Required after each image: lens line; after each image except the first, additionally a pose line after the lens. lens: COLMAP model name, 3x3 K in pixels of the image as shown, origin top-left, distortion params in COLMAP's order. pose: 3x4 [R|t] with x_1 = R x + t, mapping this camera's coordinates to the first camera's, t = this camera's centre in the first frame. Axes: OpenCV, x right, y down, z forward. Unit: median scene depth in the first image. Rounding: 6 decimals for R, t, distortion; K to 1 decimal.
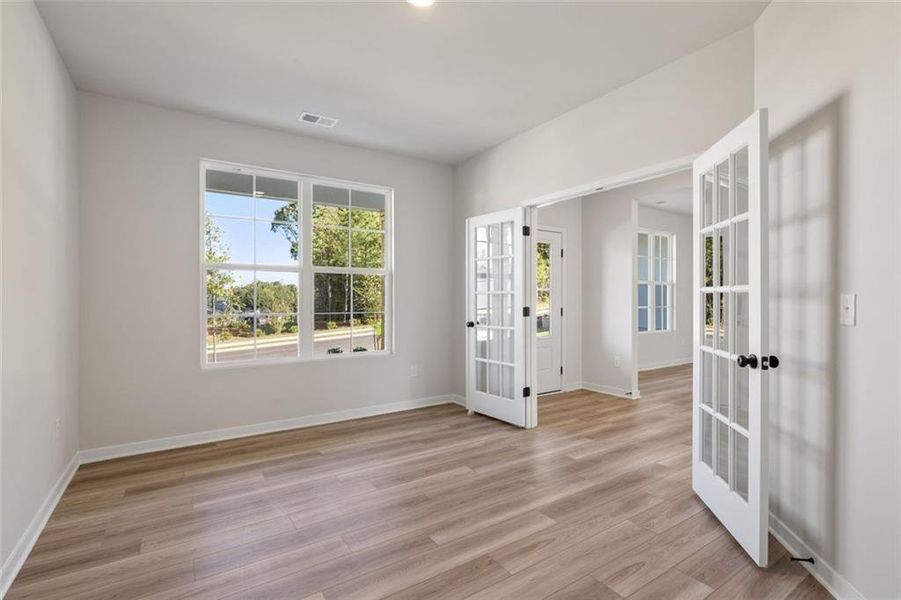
lens RADIAL K [[378.1, 0, 445.3], [0, 378.1, 291.8], [0, 0, 1]] dist [-0.001179, -0.000121]
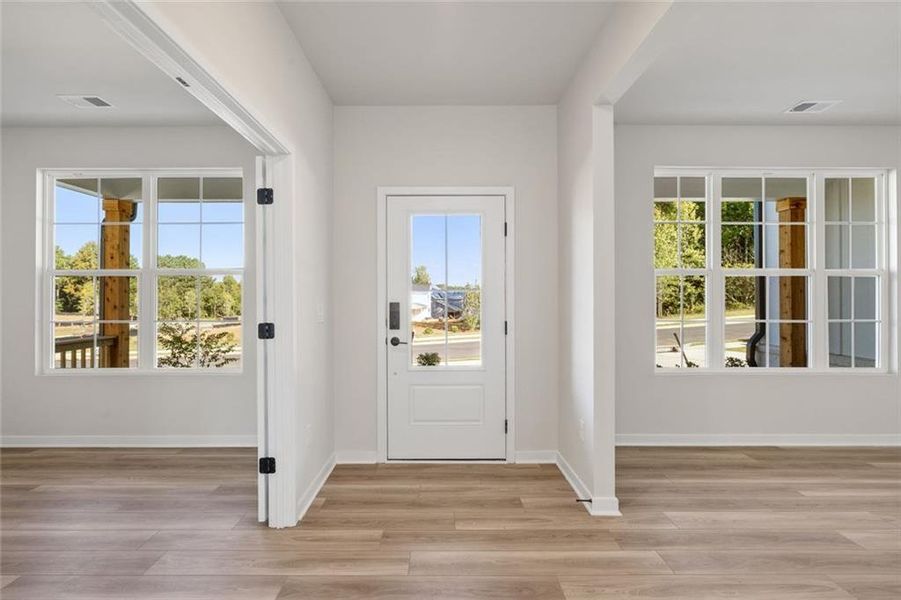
lens RADIAL K [[378.1, 0, 445.3], [0, 378.1, 291.8], [0, 0, 1]] dist [-0.001179, -0.000121]
pose [[0.858462, -0.008253, -0.512810, 0.578332], [0.009437, 0.999955, -0.000294, -0.005075], [0.512790, -0.004588, 0.858502, 0.478952]]
